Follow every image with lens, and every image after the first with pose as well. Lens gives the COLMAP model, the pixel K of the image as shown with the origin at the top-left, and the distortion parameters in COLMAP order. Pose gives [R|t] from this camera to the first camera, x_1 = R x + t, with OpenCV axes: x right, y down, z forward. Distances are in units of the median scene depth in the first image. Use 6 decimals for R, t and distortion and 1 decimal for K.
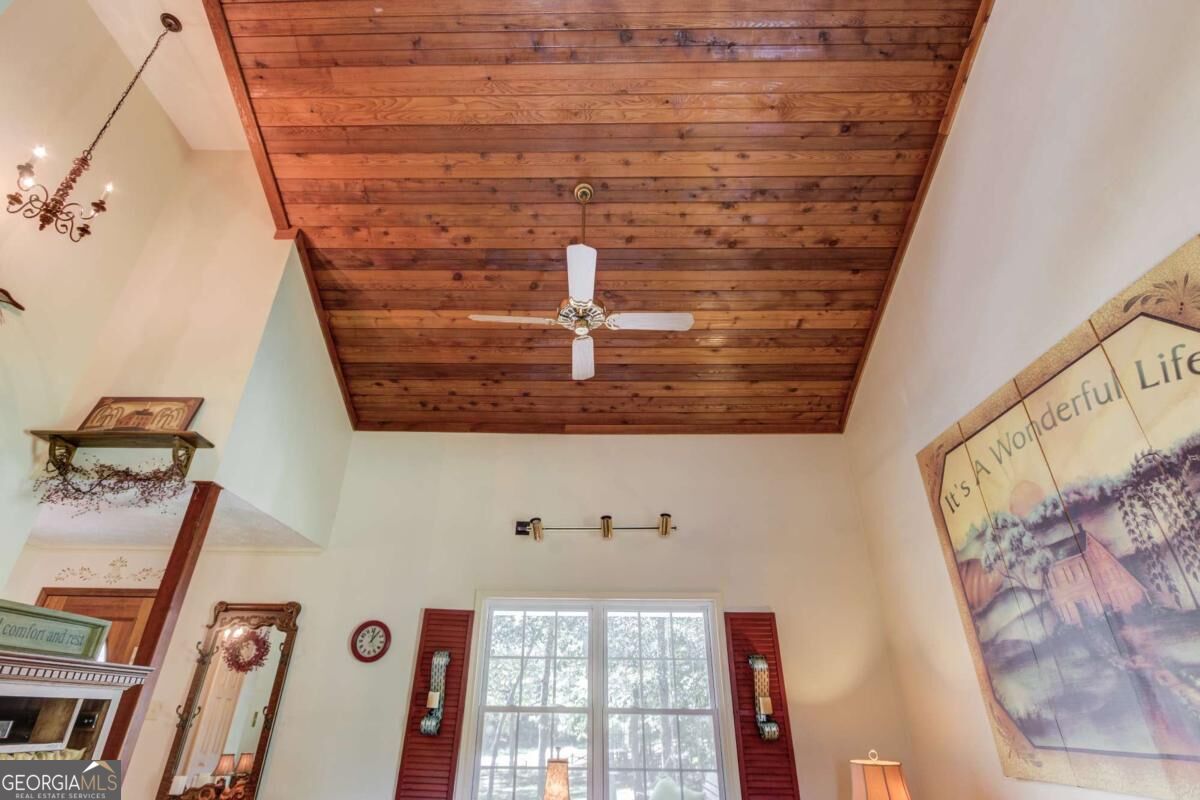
lens RADIAL K [[567.4, 0, 583.3], [0, 567.4, 400.7], [0, 0, 1]] dist [-0.007153, 0.002490]
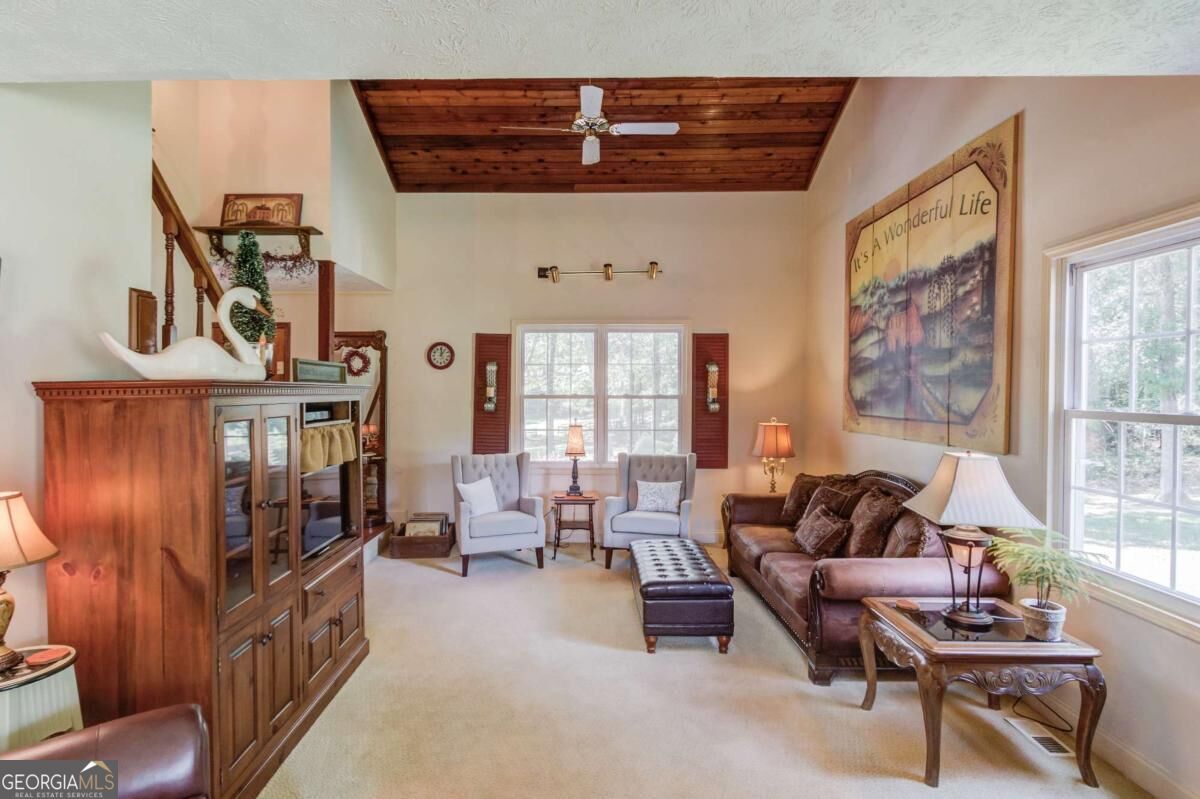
lens RADIAL K [[567.4, 0, 595.6], [0, 567.4, 392.5], [0, 0, 1]] dist [-0.007153, 0.002490]
pose [[0.999767, -0.010462, 0.018858, -0.021551], [0.000043, 0.875412, 0.483378, -0.230715], [-0.021565, -0.483264, 0.875209, -0.376560]]
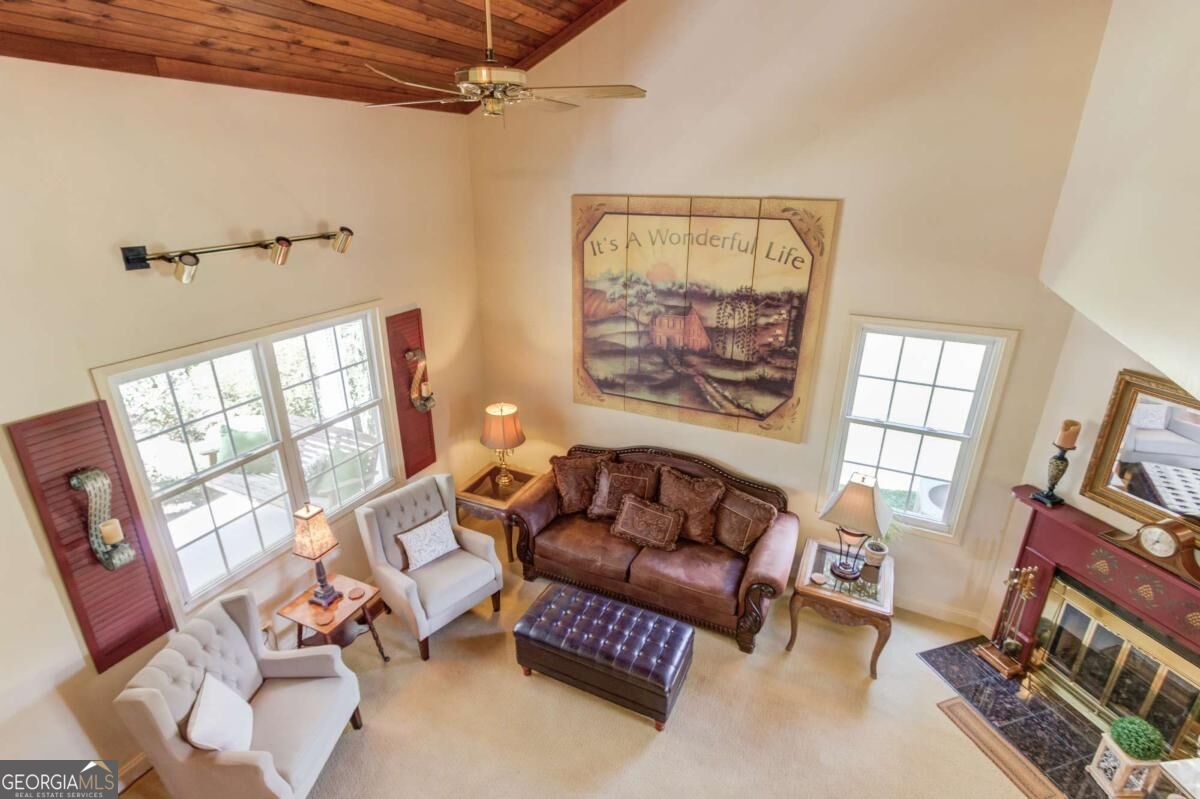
lens RADIAL K [[567.4, 0, 605.4], [0, 567.4, 395.6], [0, 0, 1]] dist [-0.007153, 0.002490]
pose [[0.435554, -0.325311, 0.839324, -0.635893], [-0.423120, 0.748998, 0.509874, -0.274317], [-0.794520, -0.577212, 0.188584, 0.547238]]
